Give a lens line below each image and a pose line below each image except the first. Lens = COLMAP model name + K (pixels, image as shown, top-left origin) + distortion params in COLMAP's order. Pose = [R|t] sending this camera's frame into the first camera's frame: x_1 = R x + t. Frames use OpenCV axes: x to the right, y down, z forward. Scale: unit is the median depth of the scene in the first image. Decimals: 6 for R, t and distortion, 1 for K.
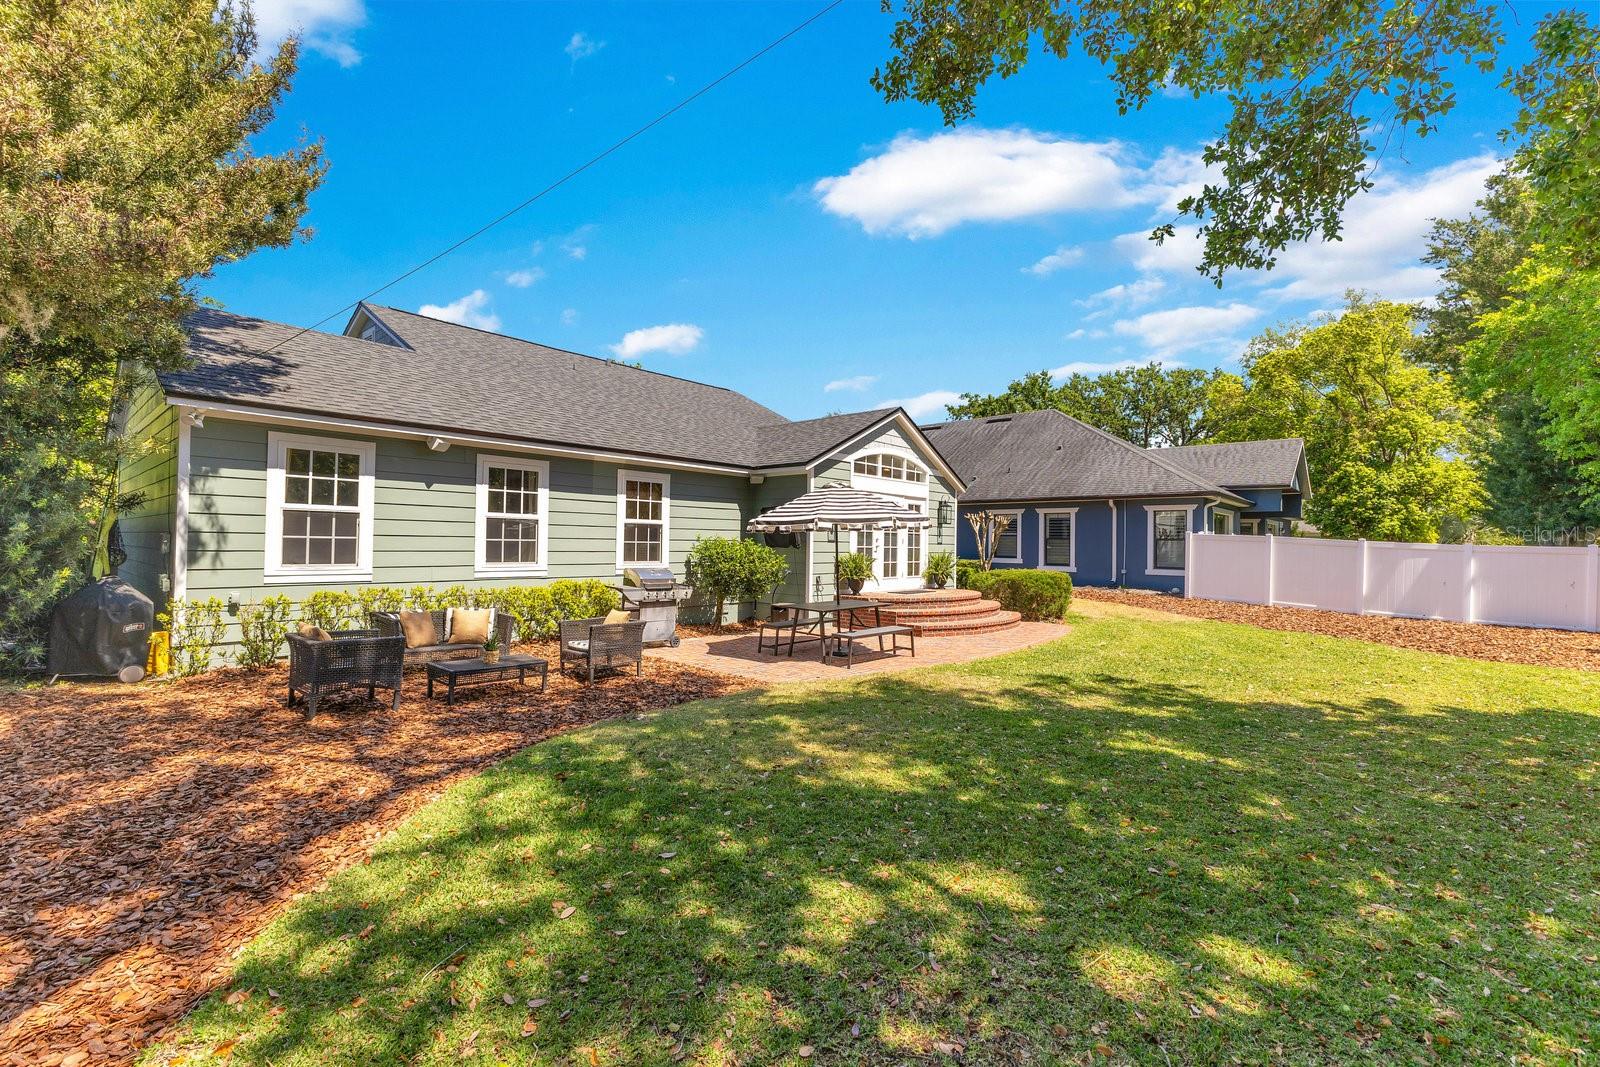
lens RADIAL K [[682.1, 0, 808.3], [0, 682.1, 533.9], [0, 0, 1]] dist [0.001585, 0.000216]
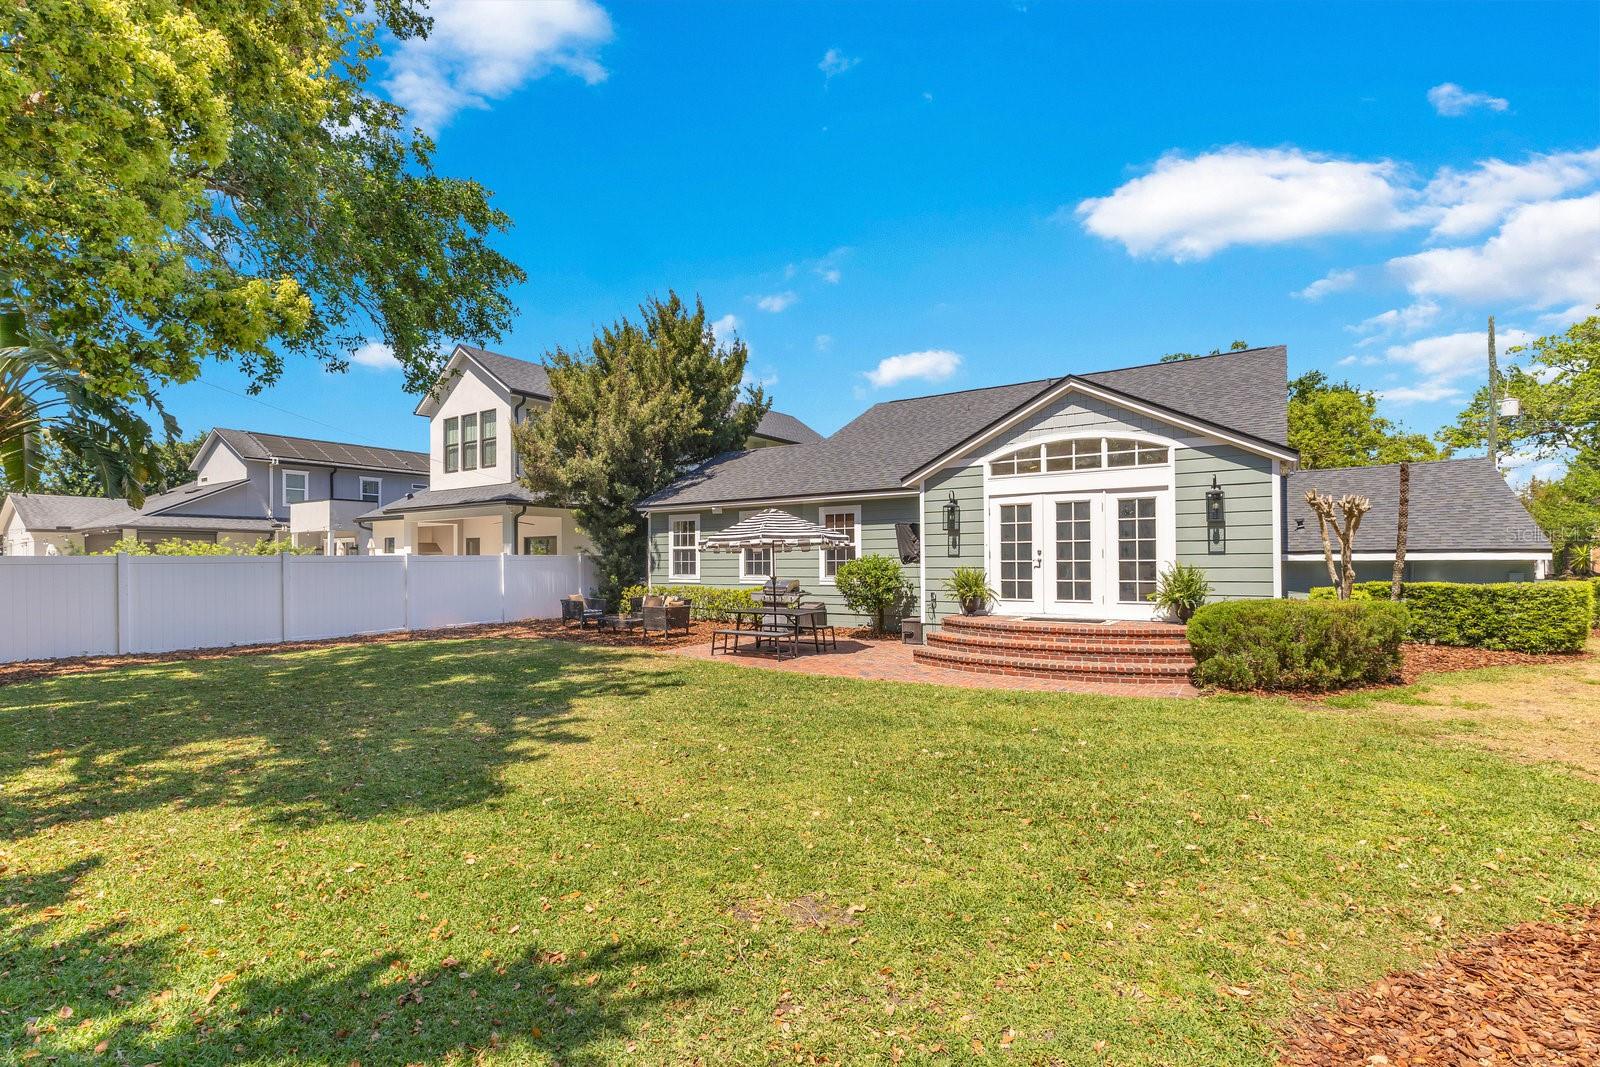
lens RADIAL K [[712.0, 0, 814.8], [0, 712.0, 551.8], [0, 0, 1]] dist [-0.000415, 0.000044]
pose [[0.141188, -0.035868, -0.989333, 1.066238], [0.015046, 0.999306, -0.034082, 0.039391], [0.989869, -0.010074, 0.141629, 0.747832]]
